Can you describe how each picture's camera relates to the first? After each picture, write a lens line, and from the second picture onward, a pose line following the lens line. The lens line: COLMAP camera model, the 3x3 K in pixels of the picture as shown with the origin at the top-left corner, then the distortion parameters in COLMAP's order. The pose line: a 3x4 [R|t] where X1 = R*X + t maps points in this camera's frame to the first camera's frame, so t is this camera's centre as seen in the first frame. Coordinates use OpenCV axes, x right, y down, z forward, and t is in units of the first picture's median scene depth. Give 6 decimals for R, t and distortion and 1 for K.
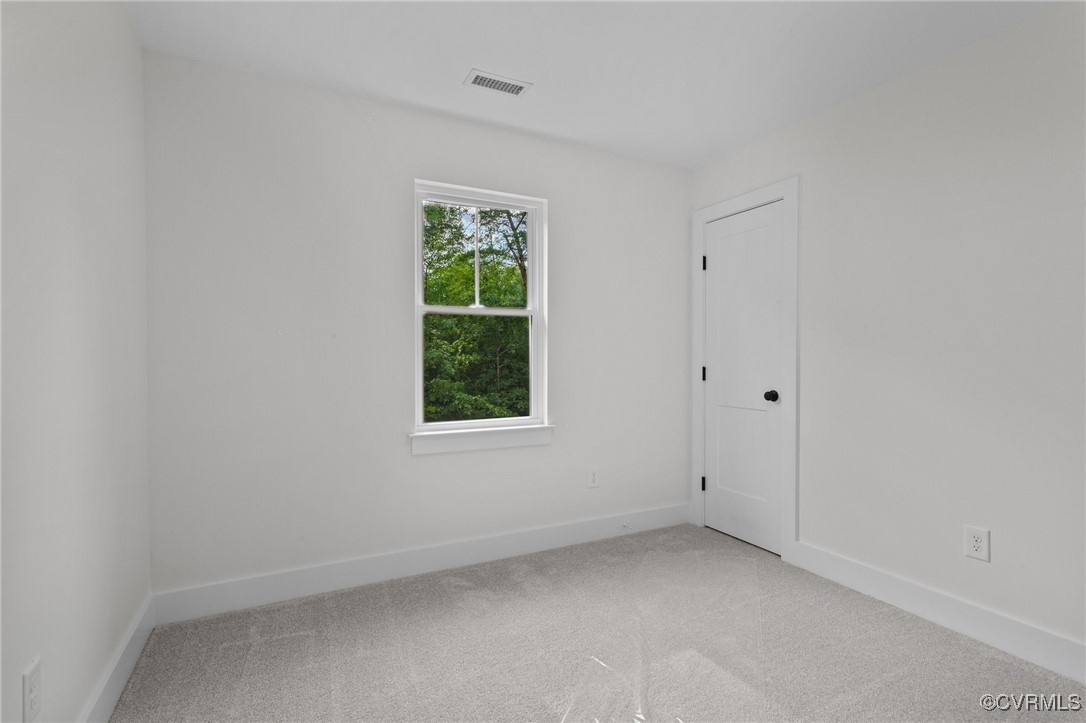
lens RADIAL K [[512.4, 0, 541.7], [0, 512.4, 361.7], [0, 0, 1]] dist [-0.001796, 0.002638]
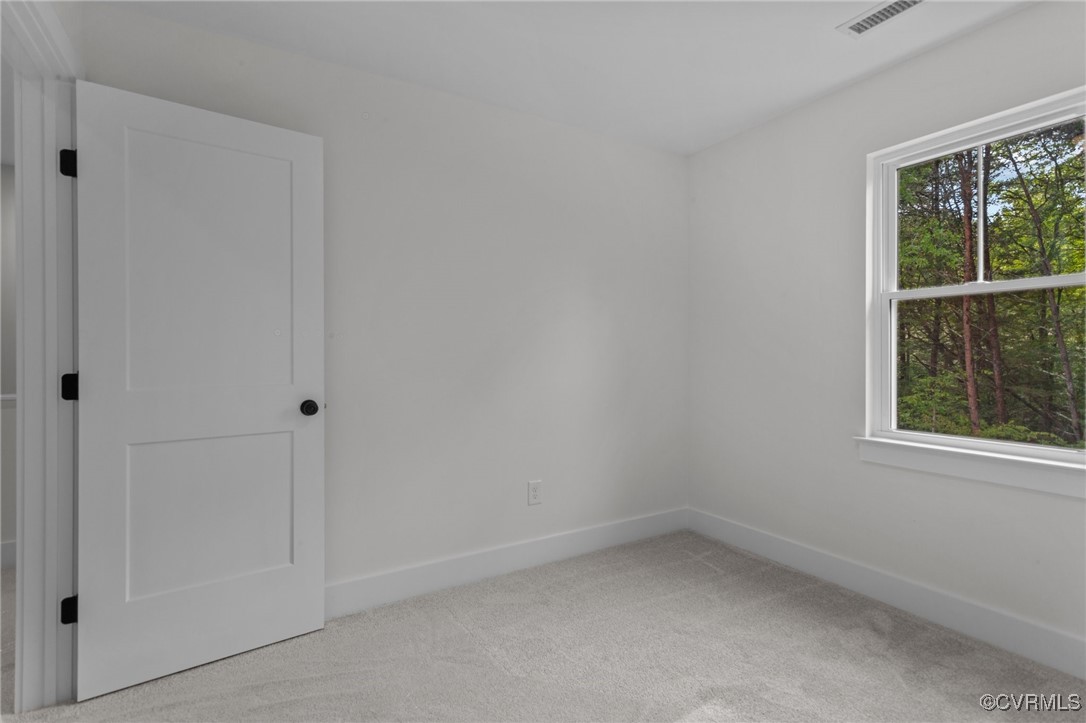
lens RADIAL K [[512.4, 0, 546.4], [0, 512.4, 353.6], [0, 0, 1]] dist [-0.001796, 0.002638]
pose [[0.077759, 0.001536, -0.996971, 0.617721], [-0.002860, 0.999995, 0.001318, -0.007587], [0.996968, 0.002749, 0.077763, 0.377719]]
